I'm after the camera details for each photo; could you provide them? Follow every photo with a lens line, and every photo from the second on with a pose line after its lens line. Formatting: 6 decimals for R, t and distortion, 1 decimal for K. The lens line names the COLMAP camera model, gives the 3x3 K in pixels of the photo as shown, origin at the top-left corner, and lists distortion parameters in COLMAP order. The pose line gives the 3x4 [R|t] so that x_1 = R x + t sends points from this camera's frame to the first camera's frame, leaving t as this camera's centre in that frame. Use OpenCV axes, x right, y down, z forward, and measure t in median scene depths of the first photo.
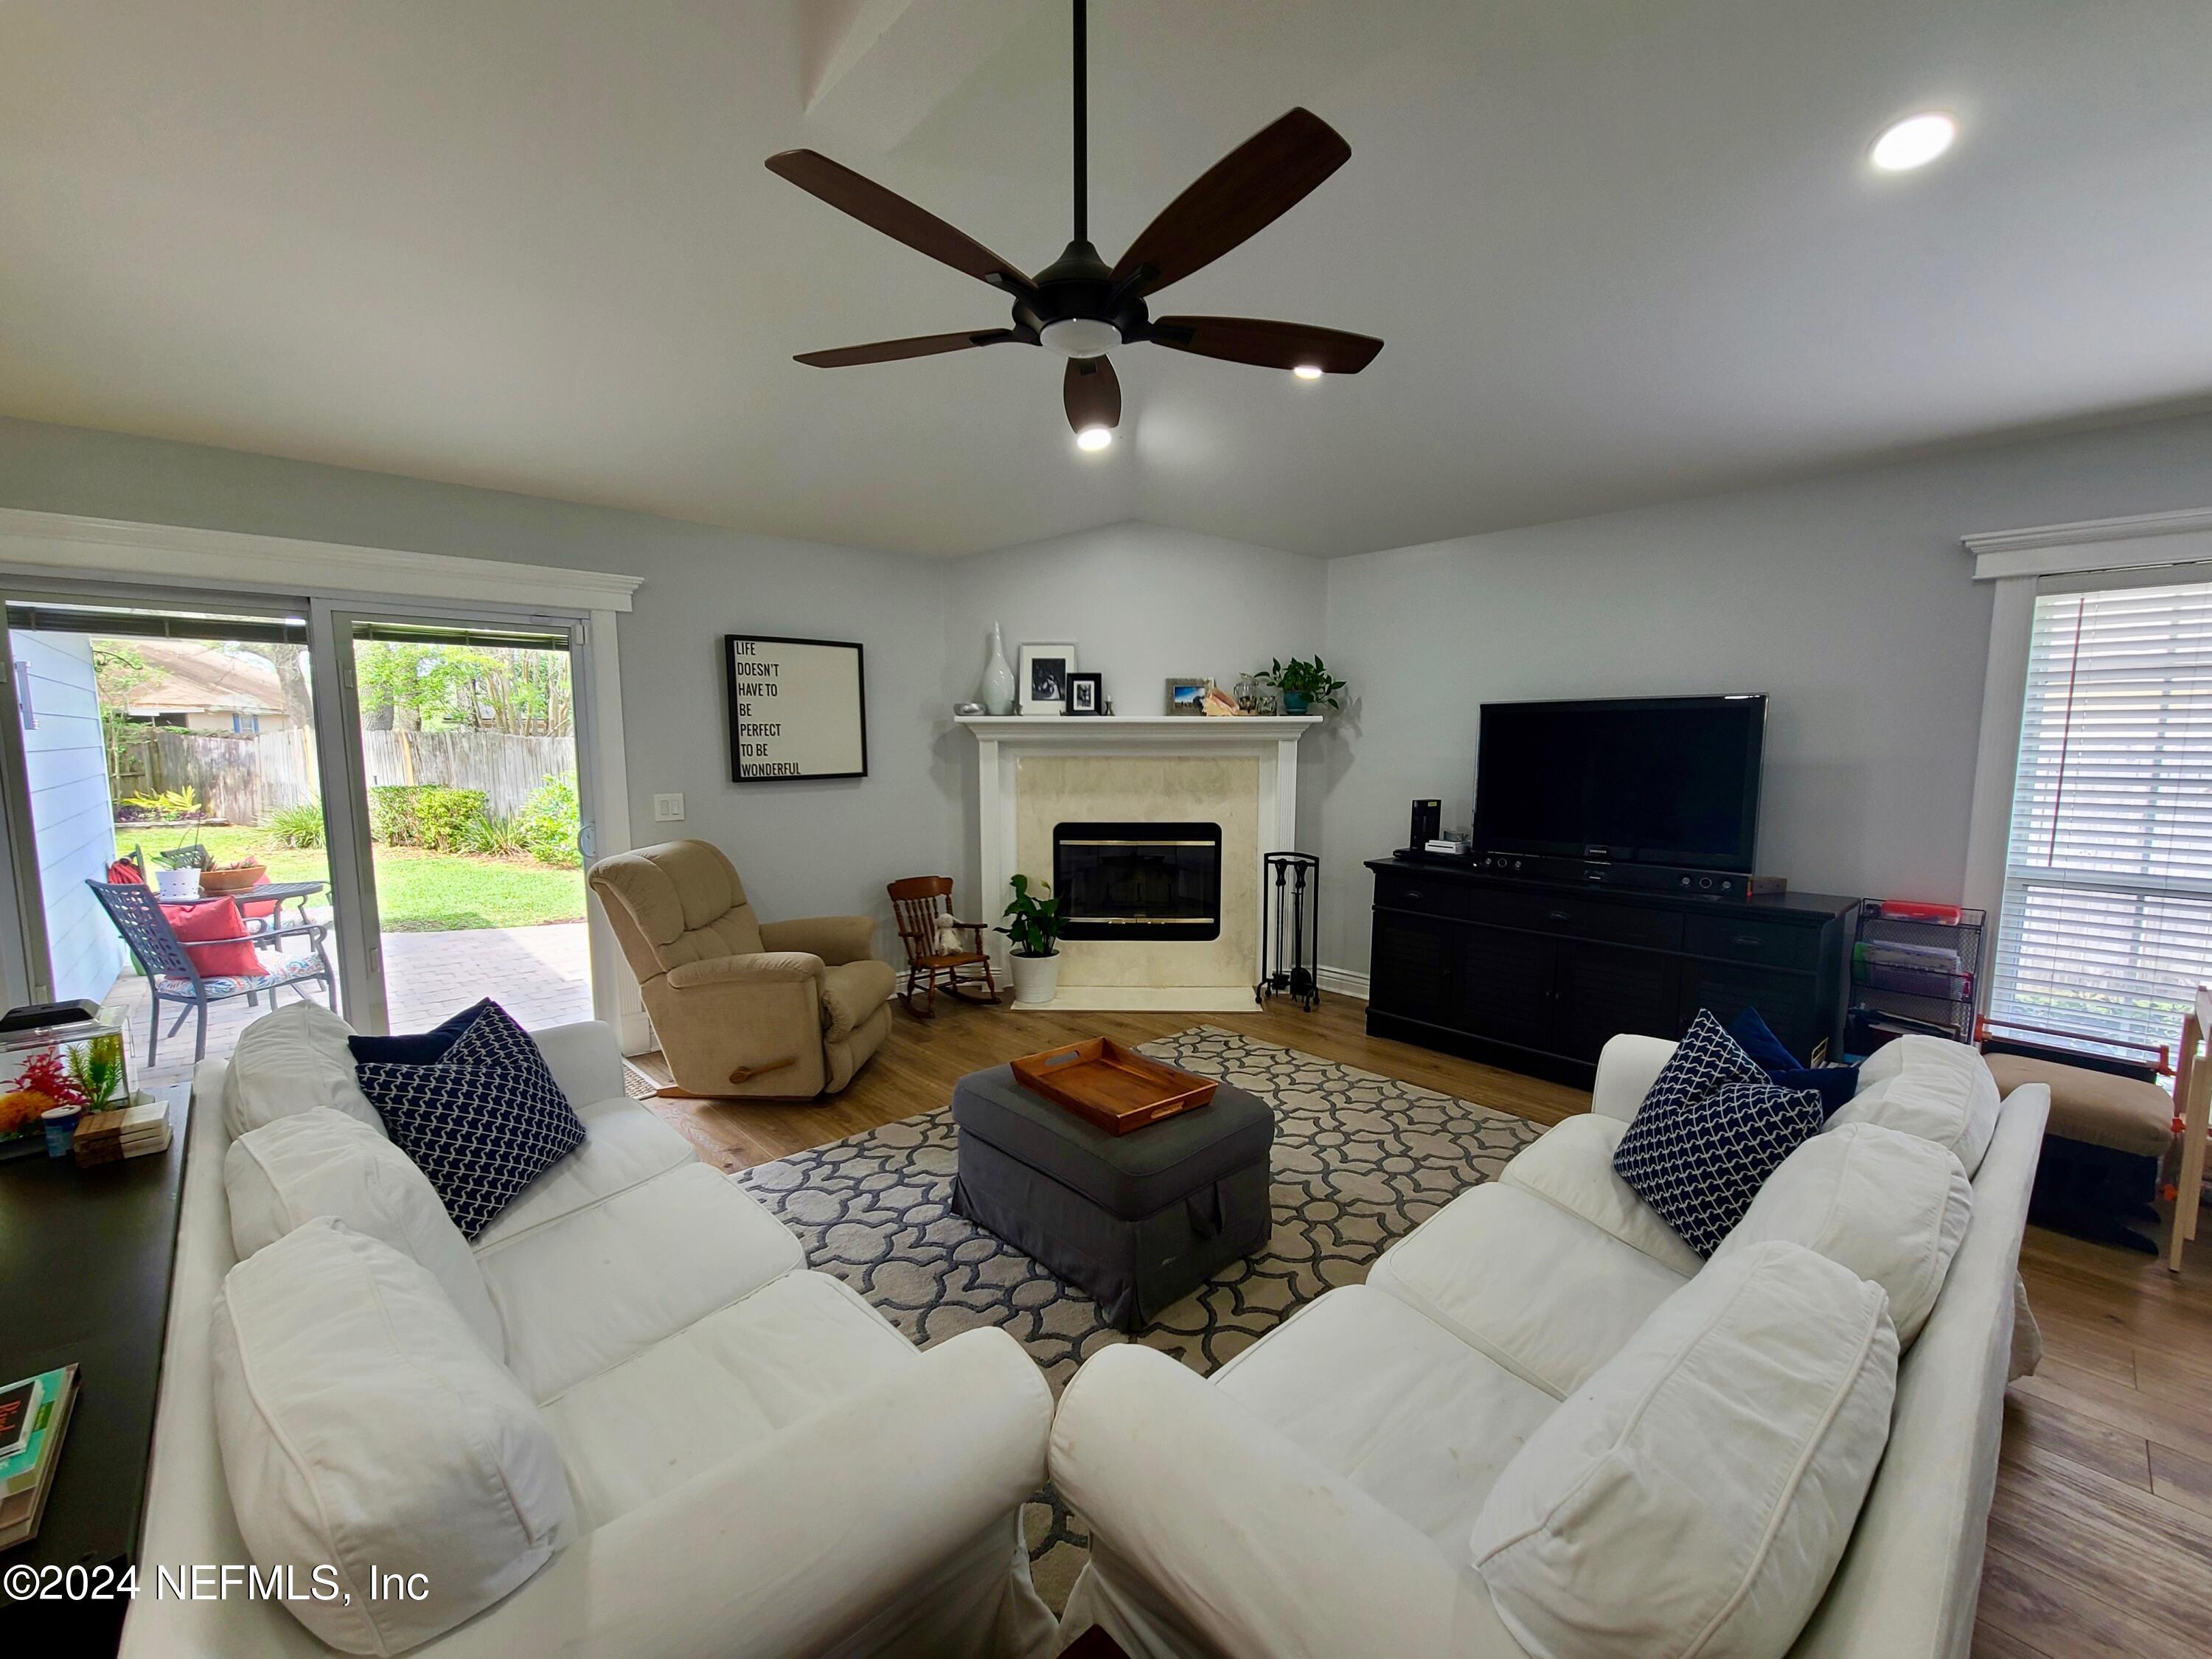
lens RADIAL K [[905.6, 0, 1113.3], [0, 905.6, 844.7], [0, 0, 1]] dist [-0.003639, 0.000591]
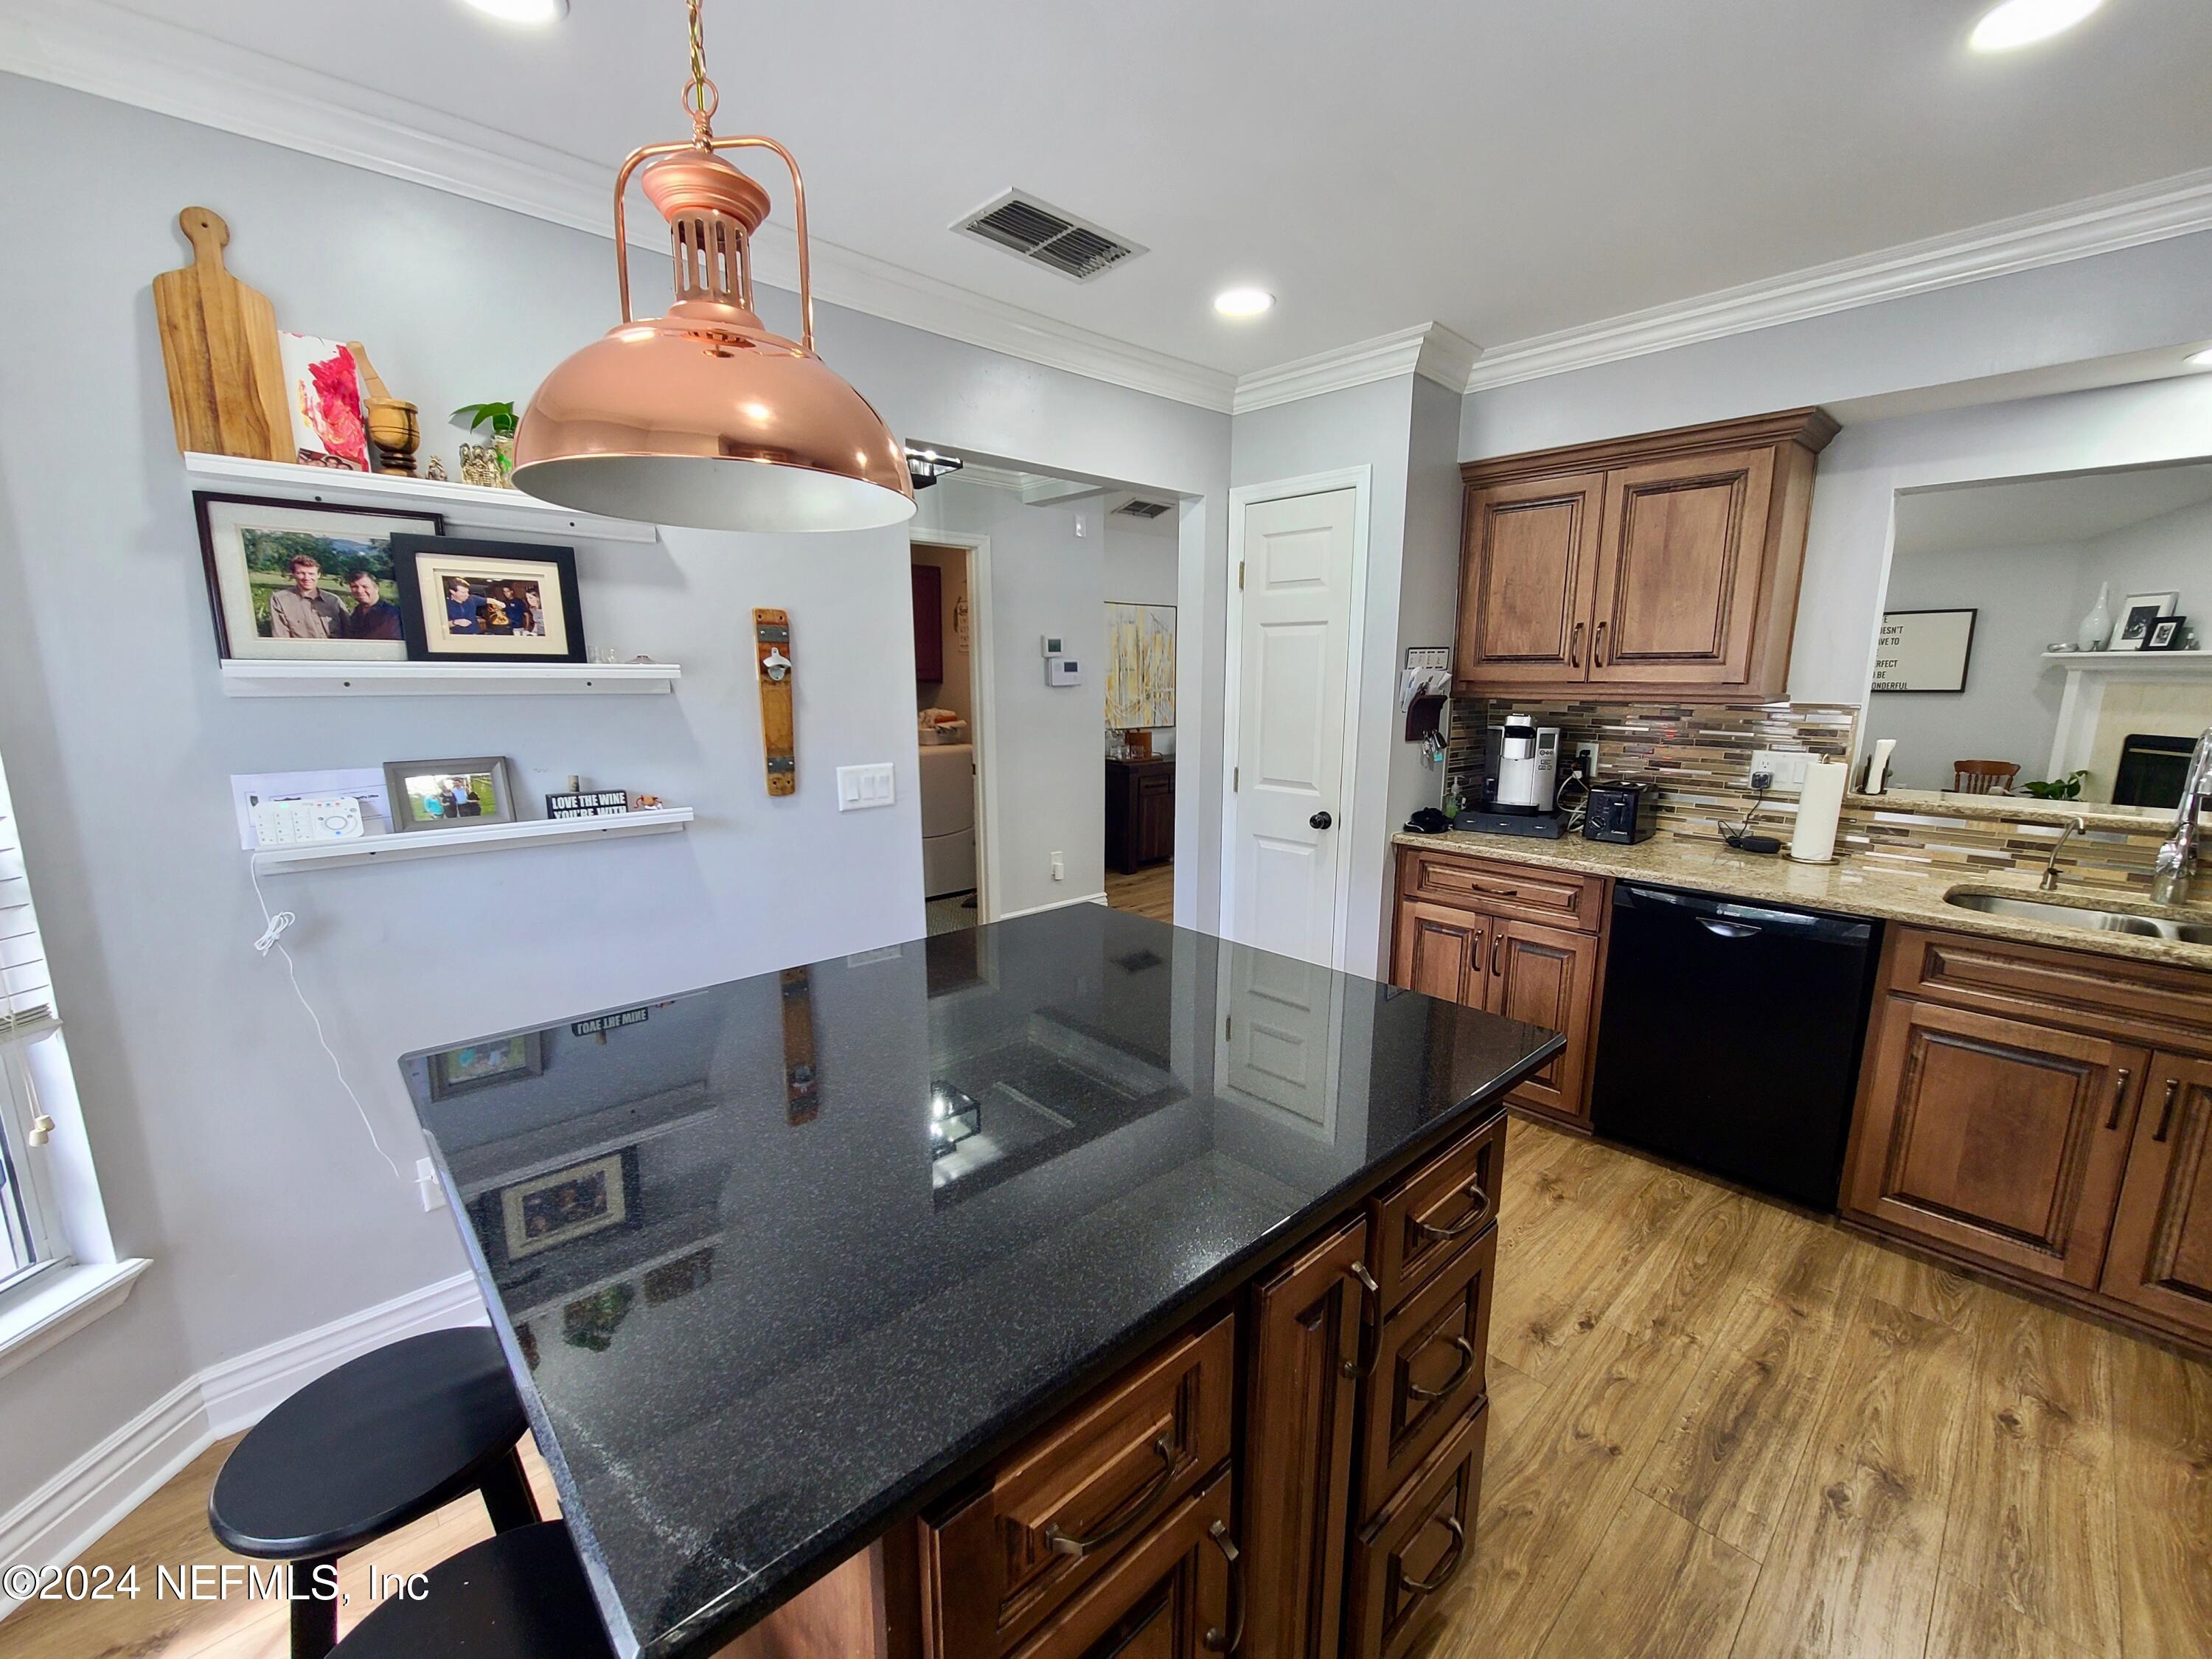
lens RADIAL K [[905.6, 0, 1113.3], [0, 905.6, 844.7], [0, 0, 1]] dist [-0.003639, 0.000591]
pose [[-0.003504, 0.191922, -0.981404, 1.302113], [-0.113937, 0.974942, 0.191065, 0.051336], [0.993482, 0.112488, 0.018451, -0.471640]]
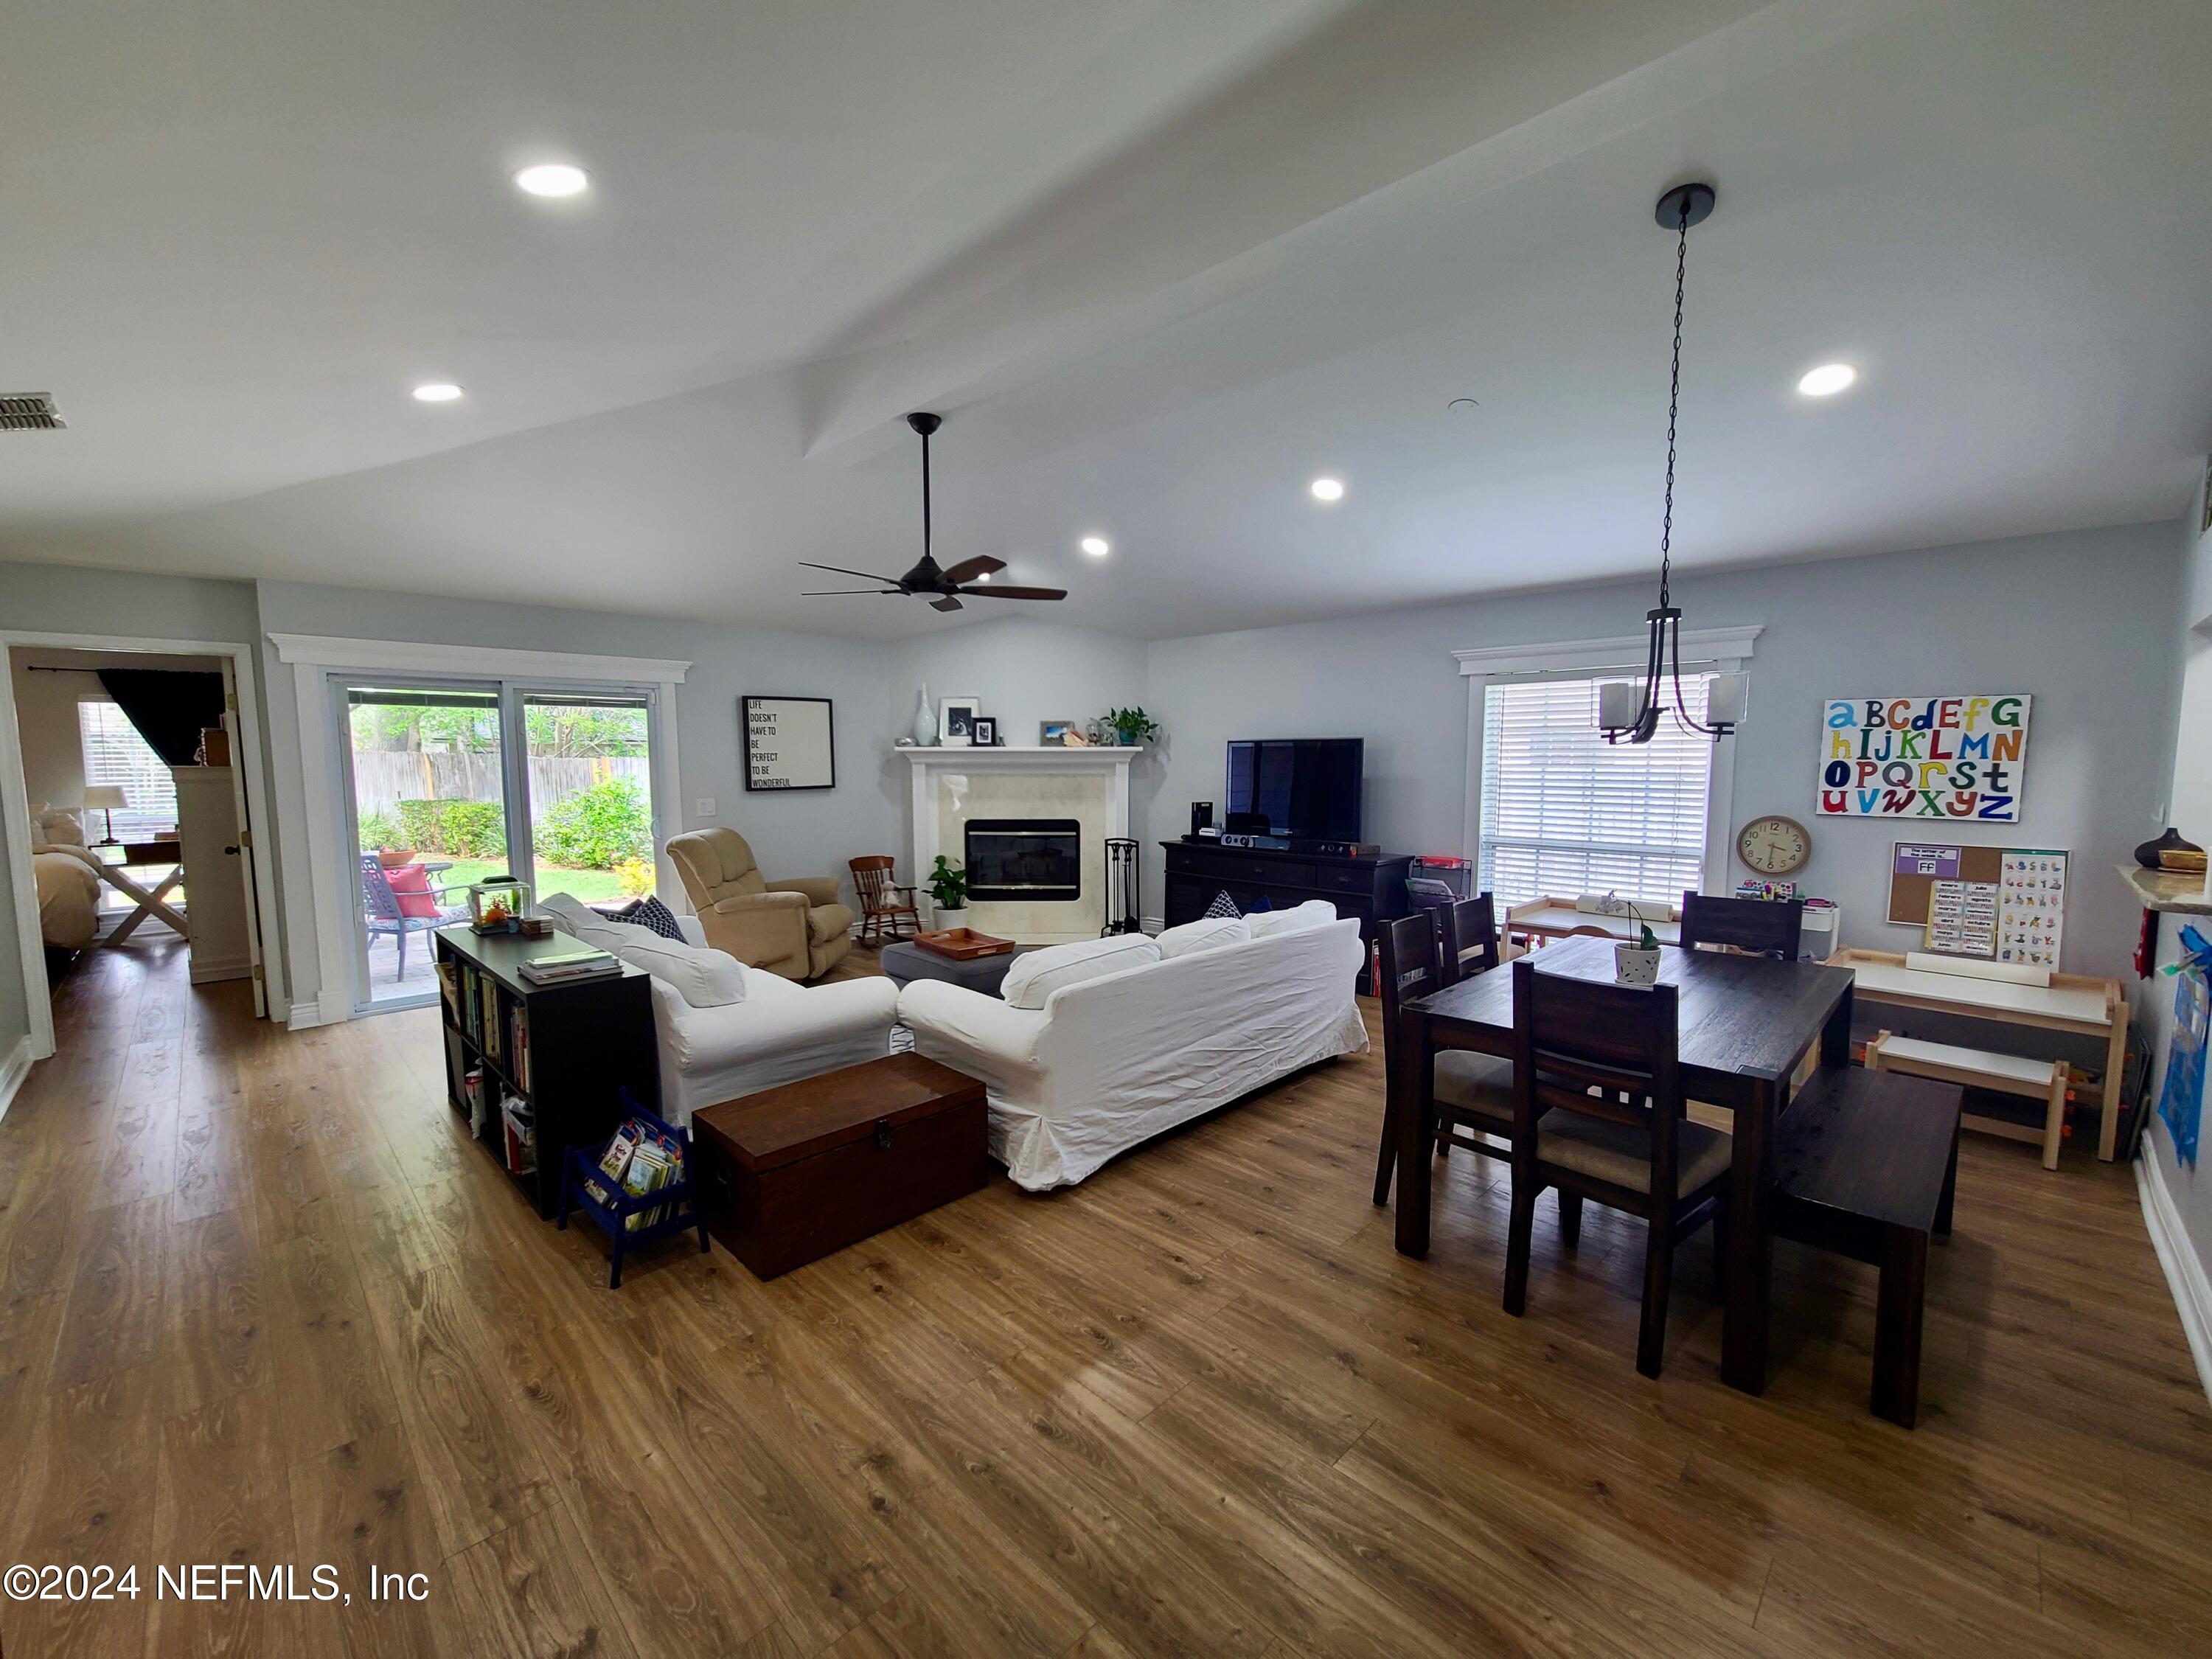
lens RADIAL K [[905.6, 0, 1113.3], [0, 905.6, 844.7], [0, 0, 1]] dist [-0.003639, 0.000591]
pose [[0.999406, -0.004122, 0.034222, 0.128449], [0.004737, 0.999828, -0.017907, 0.045086], [-0.034142, 0.018059, 0.999254, -0.480486]]
